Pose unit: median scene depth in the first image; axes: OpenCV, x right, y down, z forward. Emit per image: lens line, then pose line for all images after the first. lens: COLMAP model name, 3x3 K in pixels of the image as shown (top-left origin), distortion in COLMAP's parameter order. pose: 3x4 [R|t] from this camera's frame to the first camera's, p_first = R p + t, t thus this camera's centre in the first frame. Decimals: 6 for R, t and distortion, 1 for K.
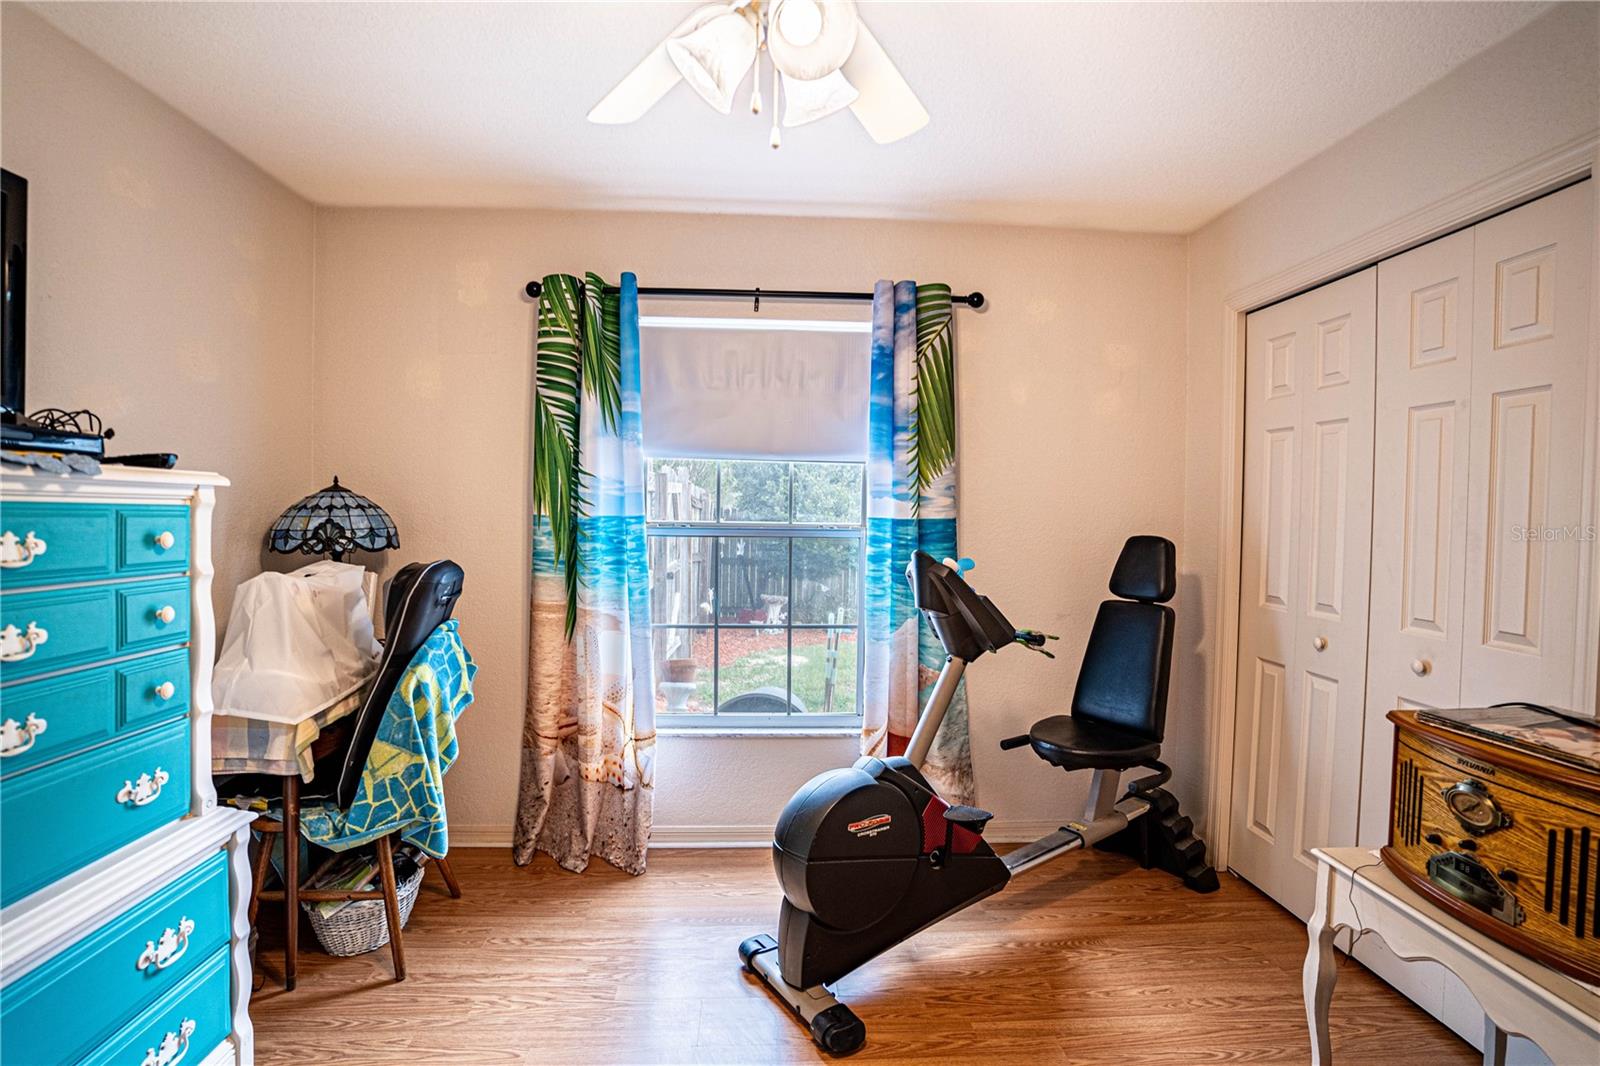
lens RADIAL K [[790.0, 0, 800.0], [0, 790.0, 533.0], [0, 0, 1]] dist [-0.087891, 0.044992]
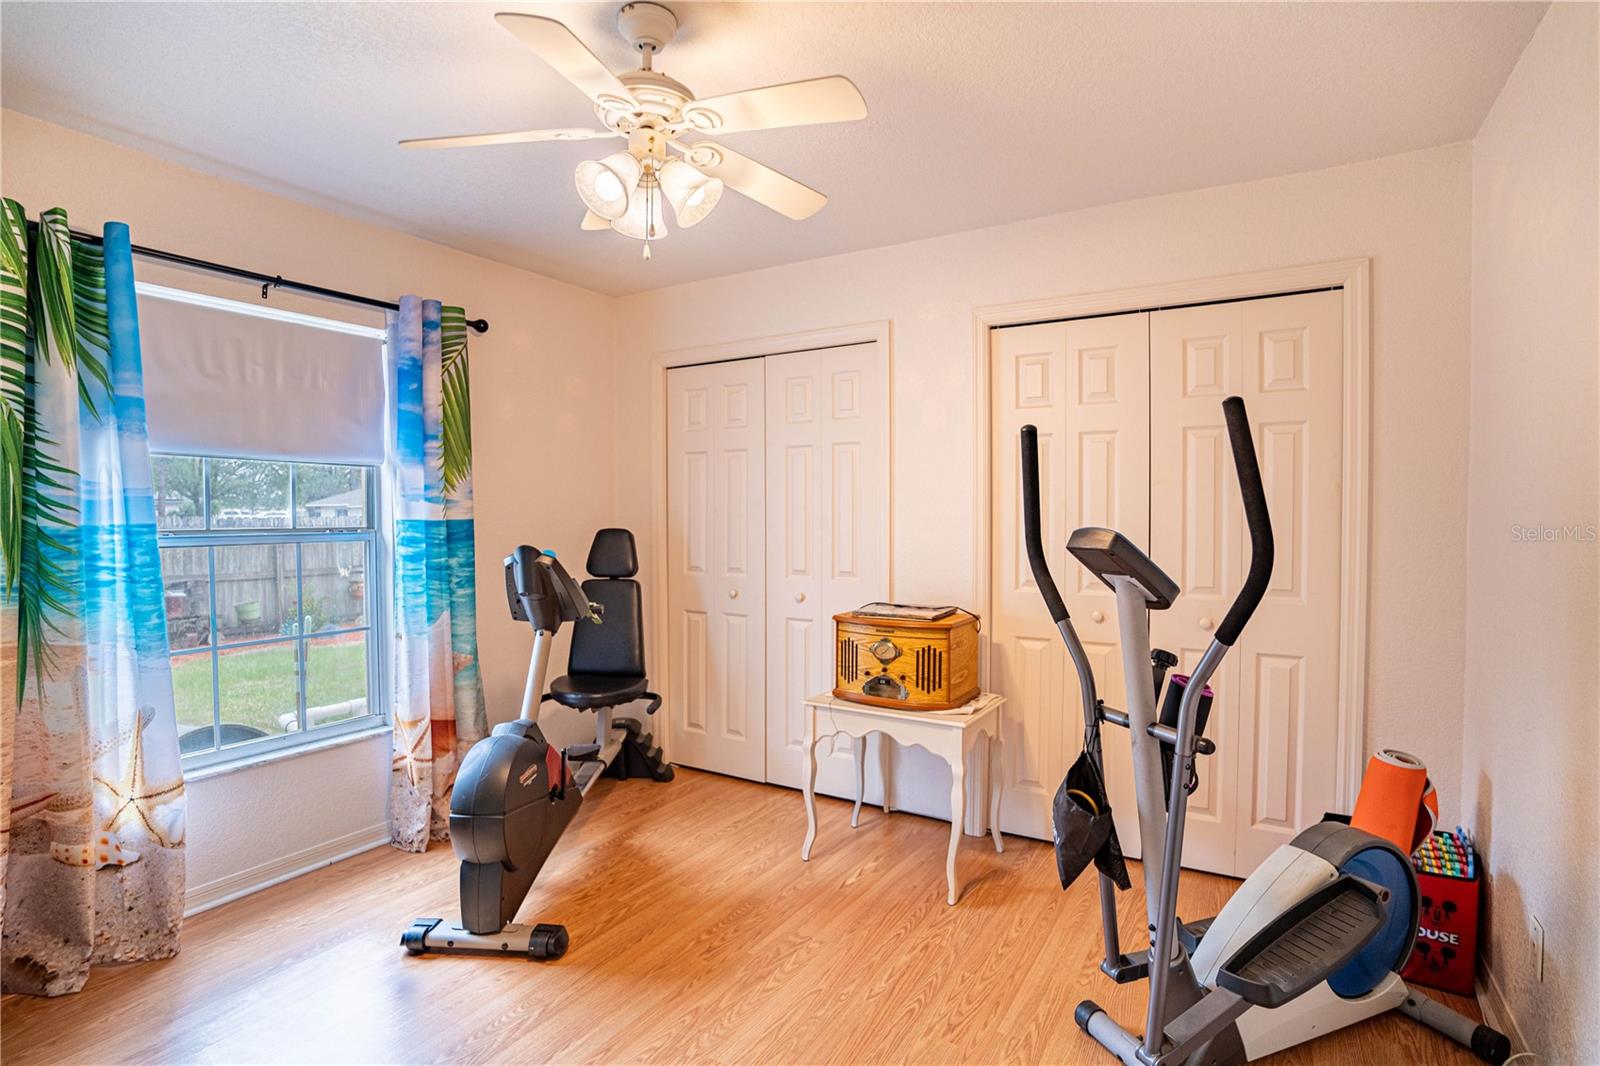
lens RADIAL K [[790.0, 0, 800.0], [0, 790.0, 533.0], [0, 0, 1]] dist [-0.087891, 0.044992]
pose [[0.570372, -0.036823, 0.820560, -0.468767], [0.033217, 0.999211, 0.021751, -0.006966], [-0.820714, 0.014850, 0.571146, -0.020684]]
